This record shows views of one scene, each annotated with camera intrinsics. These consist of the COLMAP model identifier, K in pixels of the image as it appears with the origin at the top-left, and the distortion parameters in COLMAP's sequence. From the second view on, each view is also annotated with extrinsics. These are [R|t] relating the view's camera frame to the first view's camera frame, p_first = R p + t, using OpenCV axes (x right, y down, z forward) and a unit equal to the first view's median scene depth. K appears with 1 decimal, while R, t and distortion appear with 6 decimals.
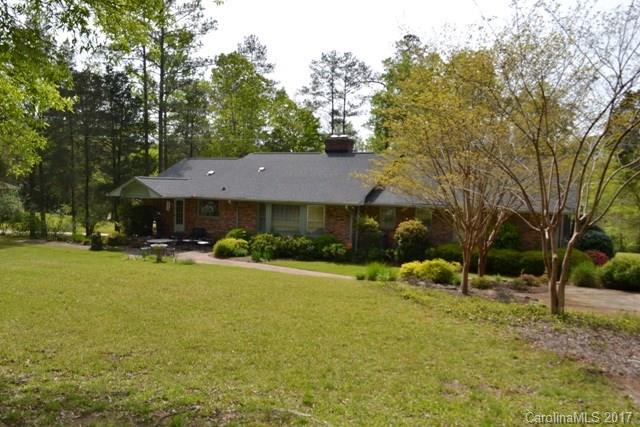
lens RADIAL K [[489.5, 0, 320.0], [0, 489.5, 213.5], [0, 0, 1]] dist [0.009346, 0.001392]
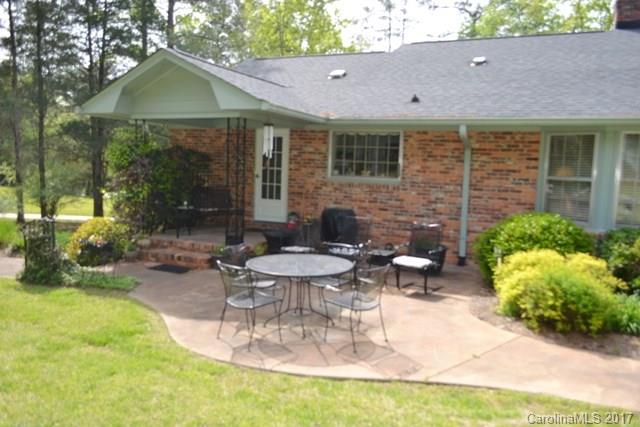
lens RADIAL K [[489.5, 0, 320.0], [0, 489.5, 213.5], [0, 0, 1]] dist [0.009346, 0.001392]
pose [[0.999052, 0.010071, 0.042348, -0.278693], [-0.011668, 0.999223, 0.037638, 0.019166], [-0.041936, -0.038097, 0.998394, 0.648143]]
